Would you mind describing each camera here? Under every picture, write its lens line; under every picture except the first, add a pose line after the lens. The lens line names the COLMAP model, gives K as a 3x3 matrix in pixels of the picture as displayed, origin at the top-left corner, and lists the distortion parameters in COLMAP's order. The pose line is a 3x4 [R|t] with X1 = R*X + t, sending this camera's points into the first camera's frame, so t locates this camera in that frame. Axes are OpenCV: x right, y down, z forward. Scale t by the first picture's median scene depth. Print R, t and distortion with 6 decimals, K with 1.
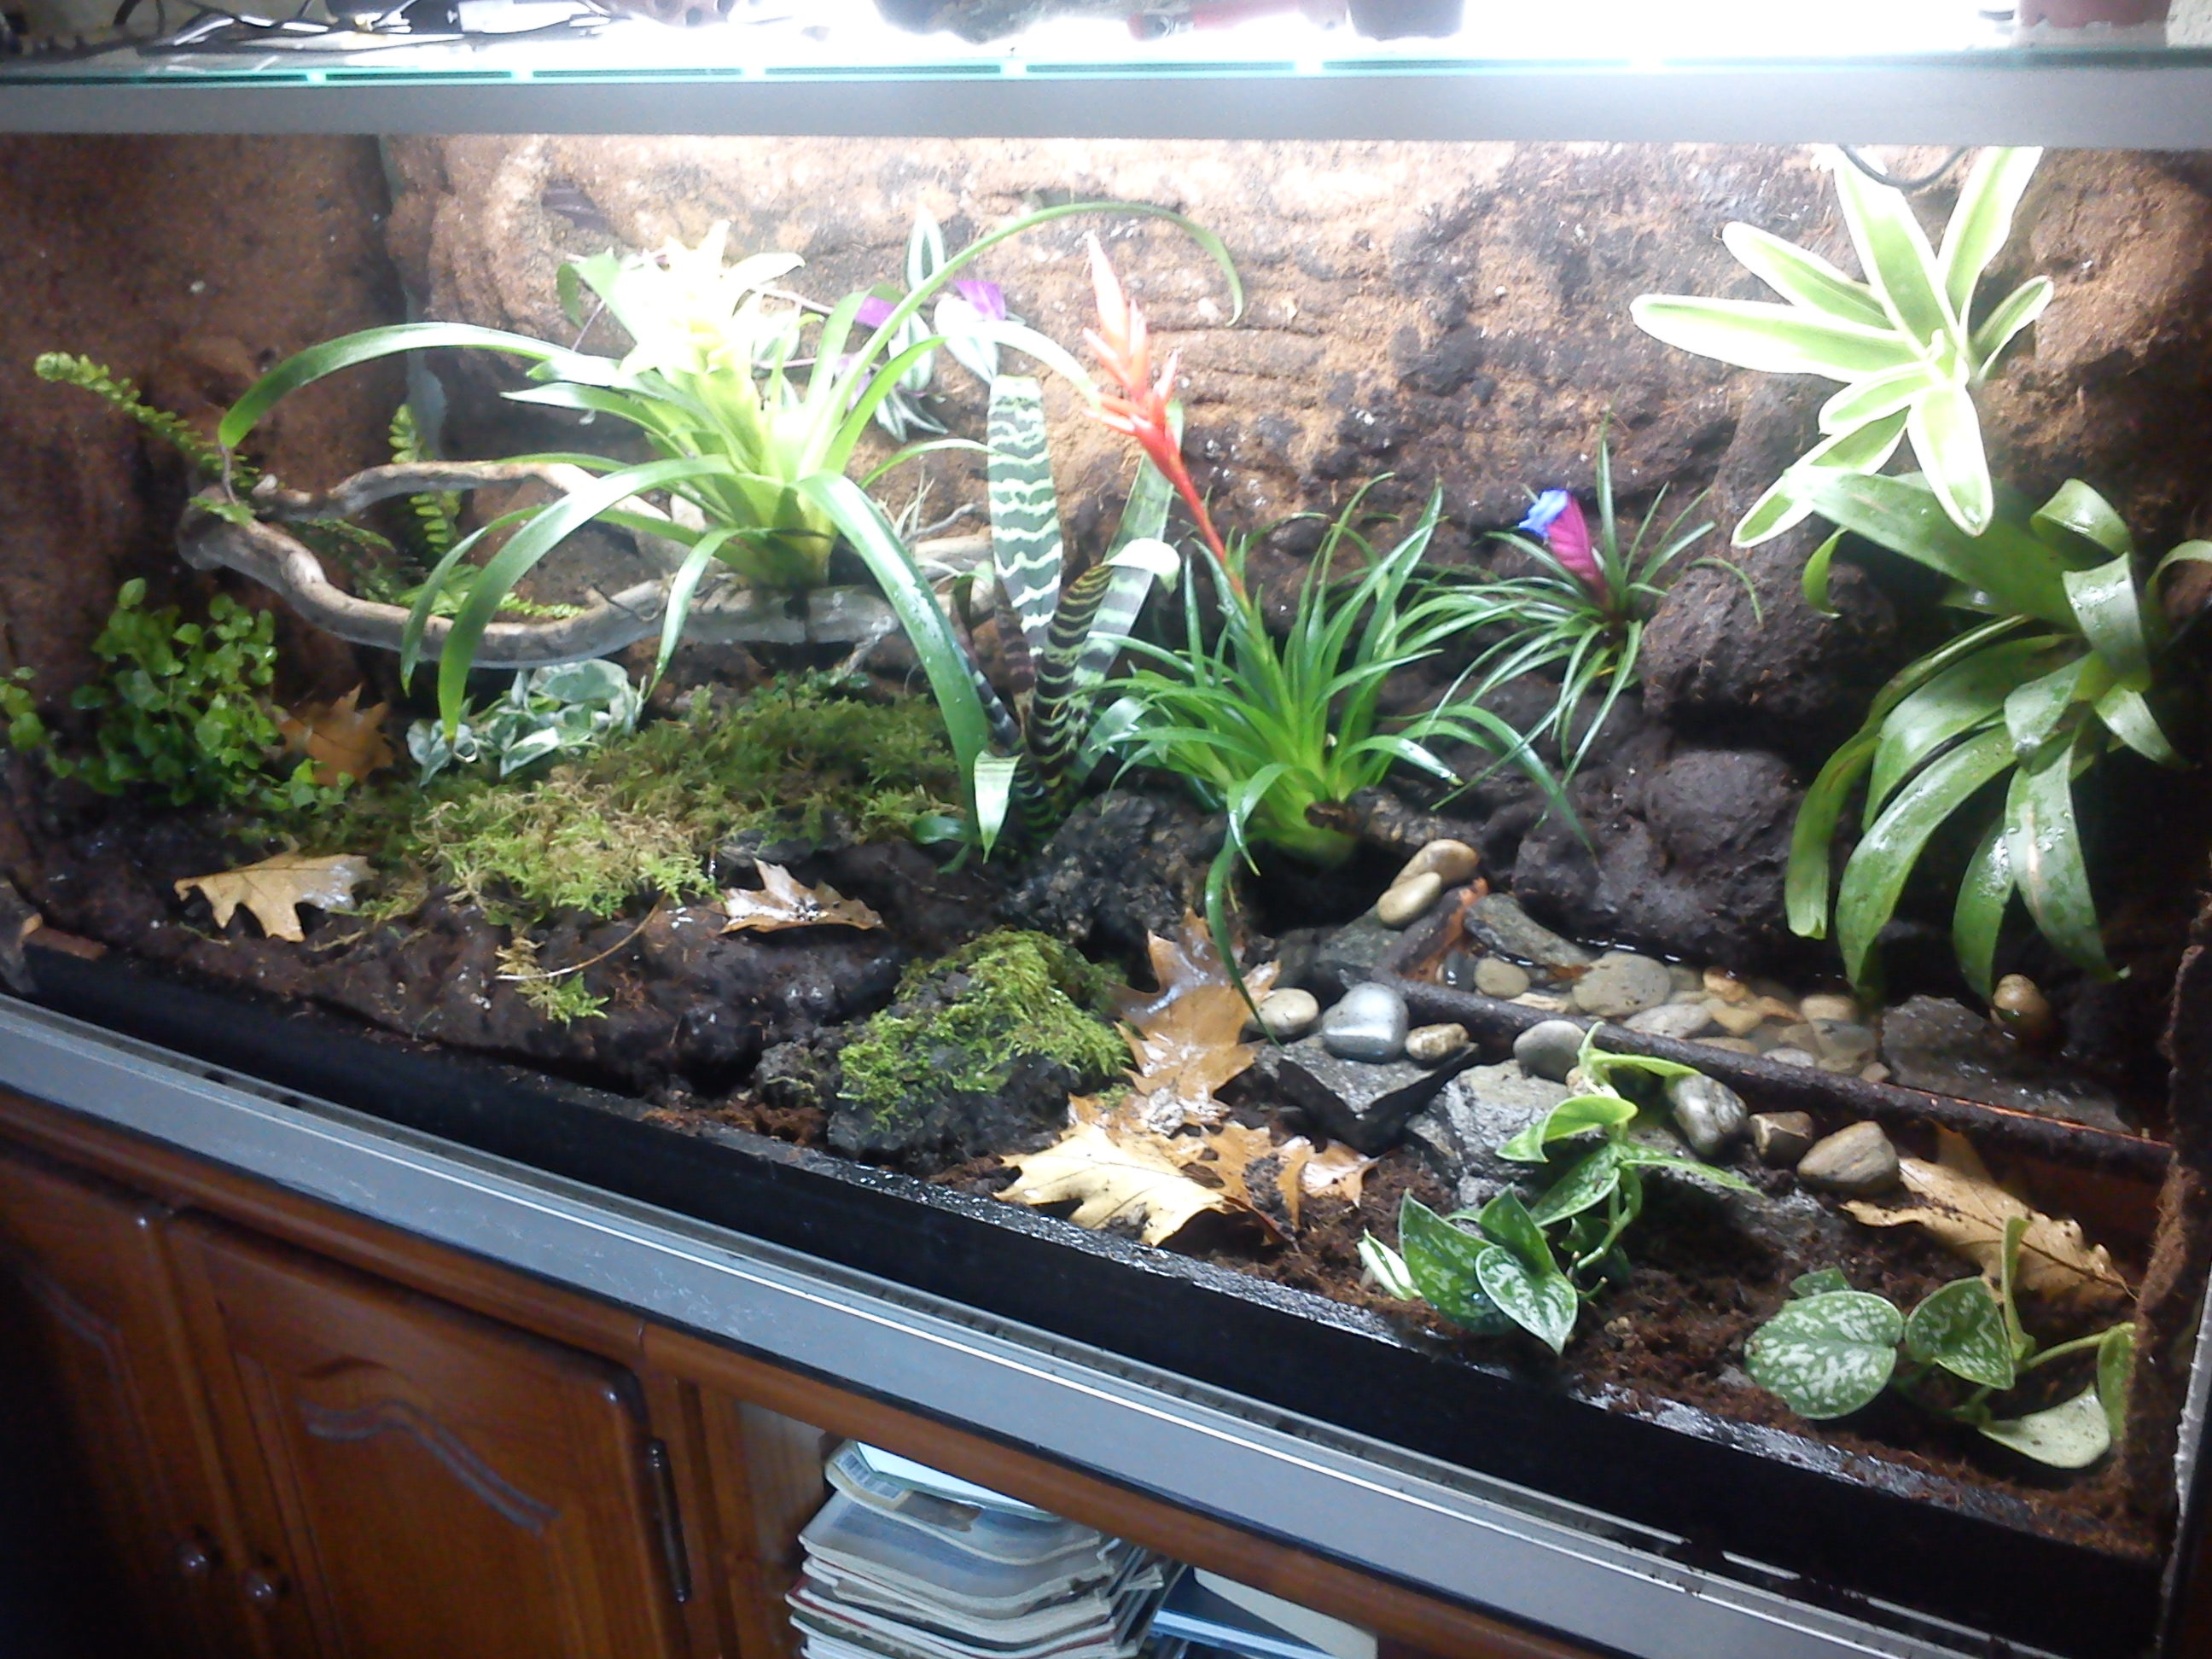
lens RADIAL K [[2275.9, 0, 1103.2], [0, 2275.9, 857.9], [0, 0, 1]] dist [0.138230, -0.537567]
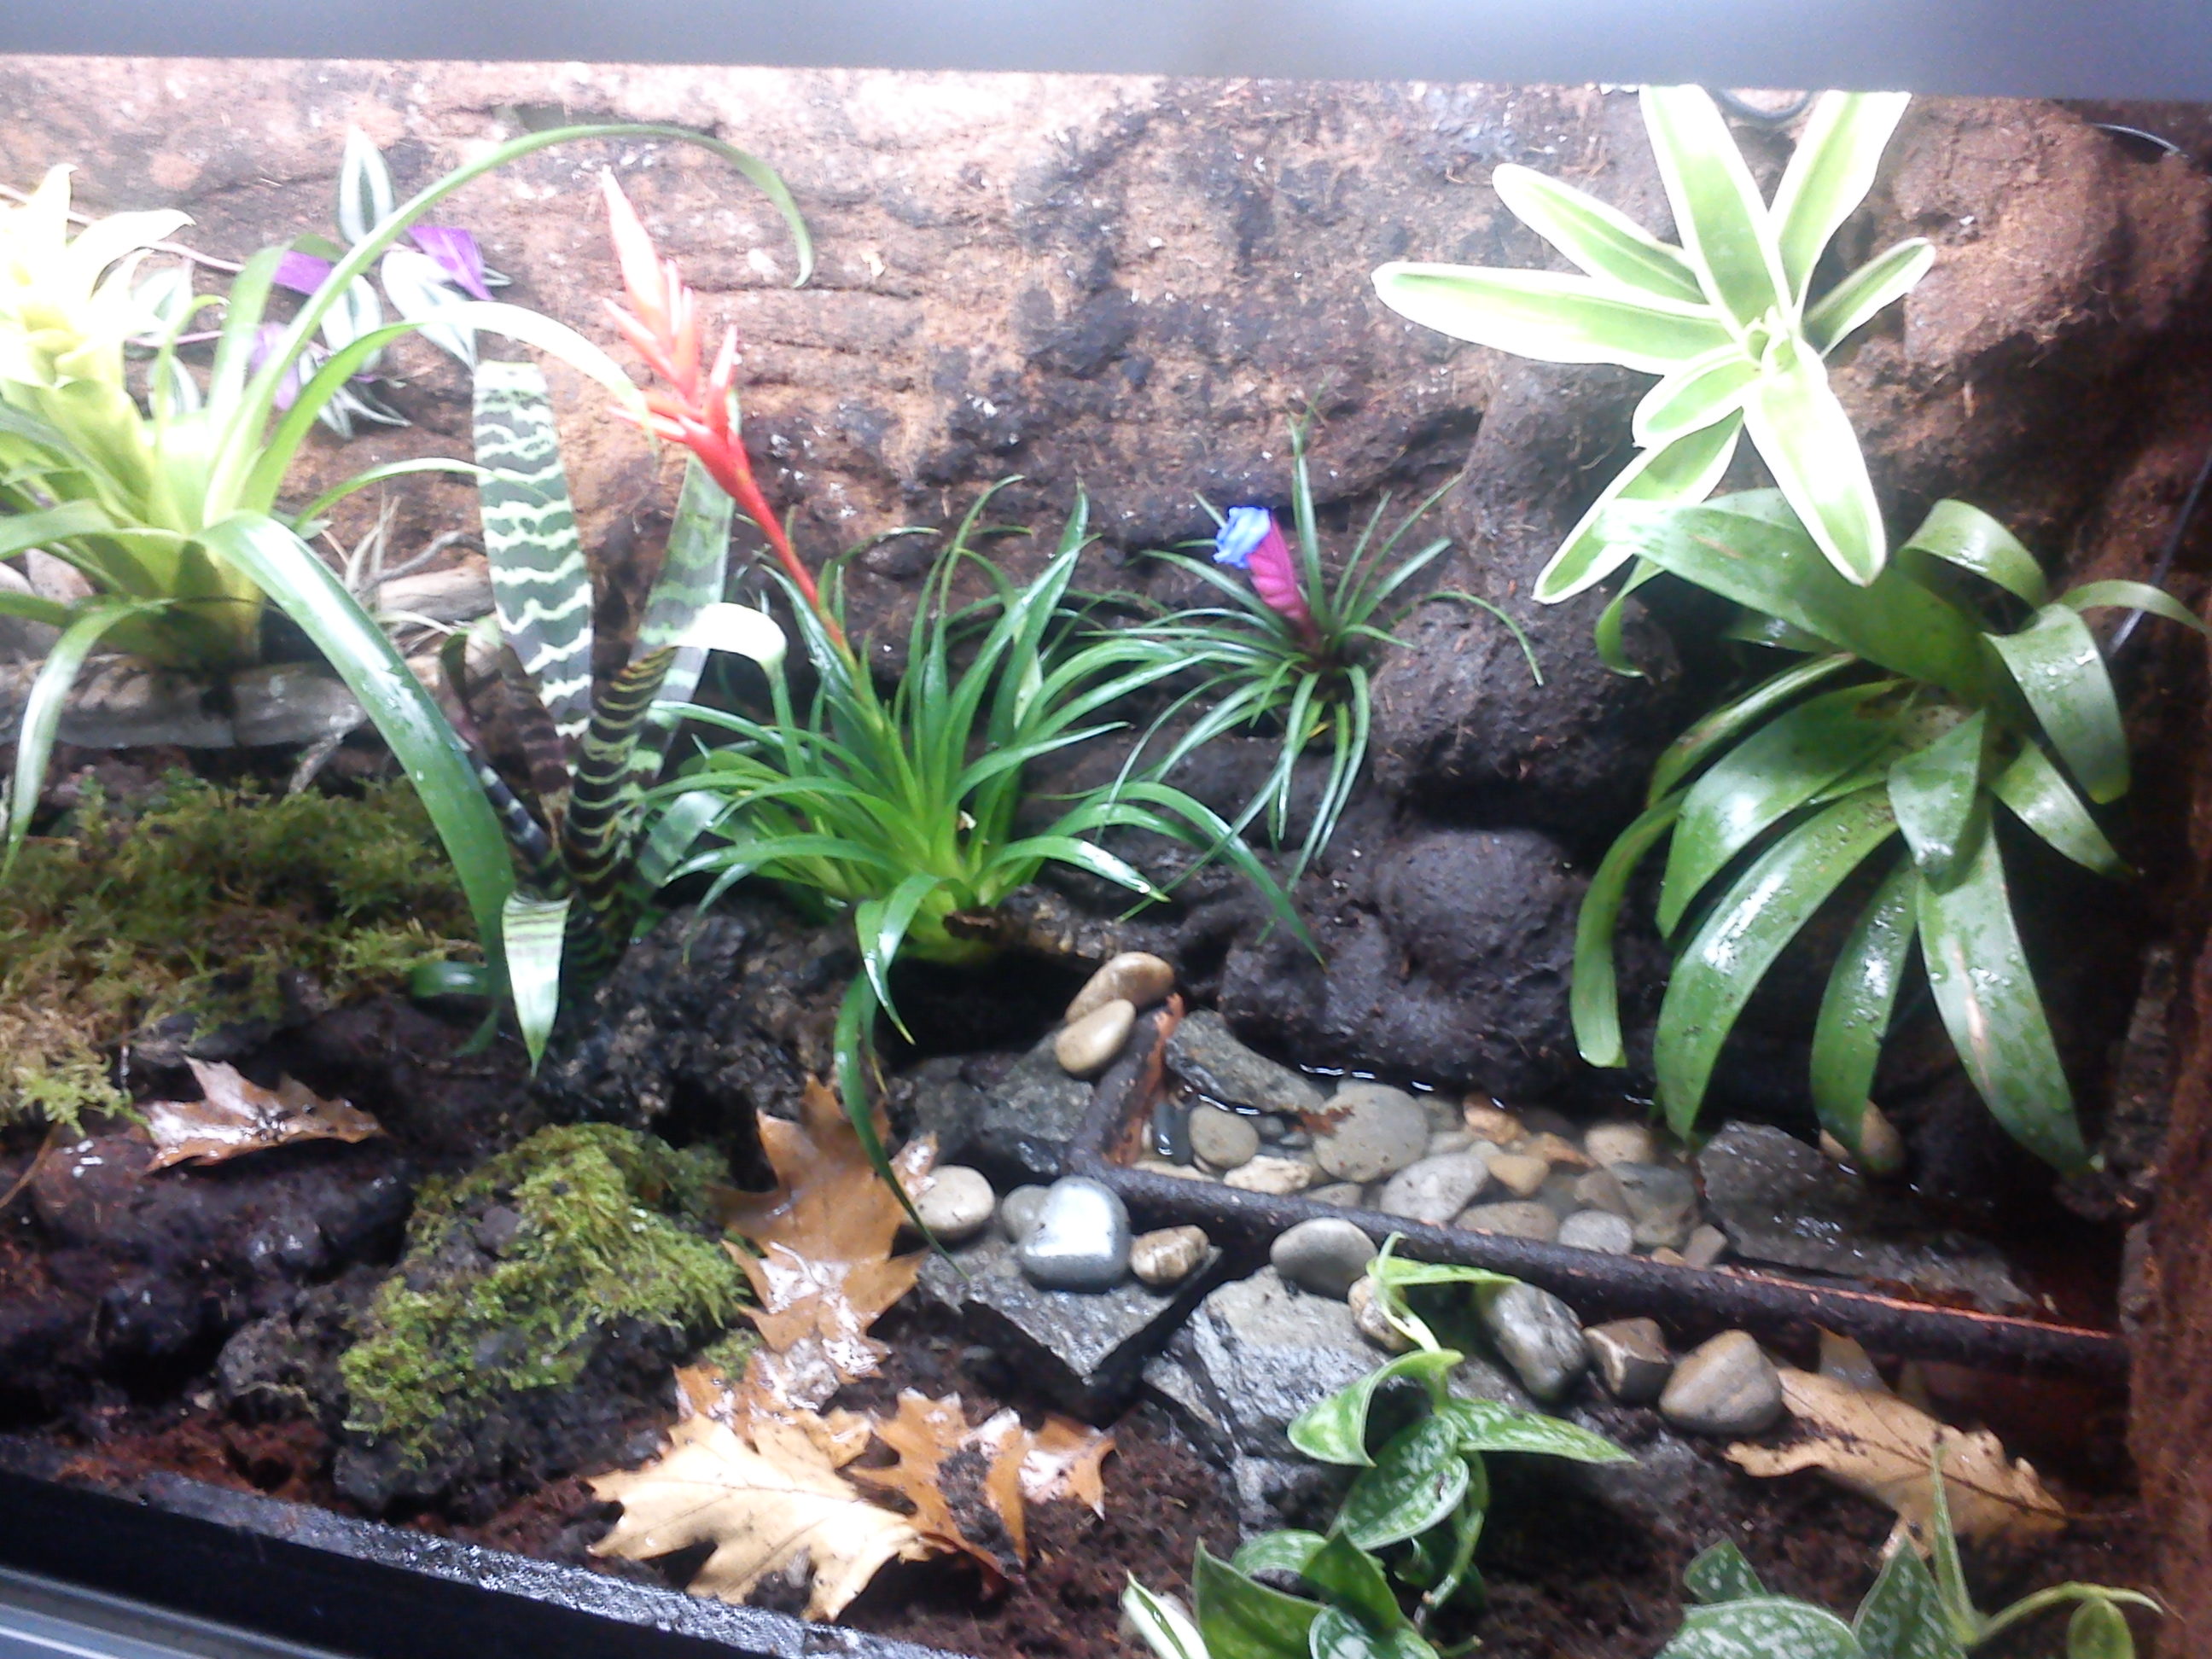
lens RADIAL K [[2198.2, 0, 1110.5], [0, 2198.2, 835.0], [0, 0, 1]] dist [0.149335, -0.598905]
pose [[0.968128, -0.077512, 0.238161, -0.034500], [0.064720, 0.996032, 0.061082, -0.096917], [-0.241950, -0.043721, 0.969303, 0.278253]]
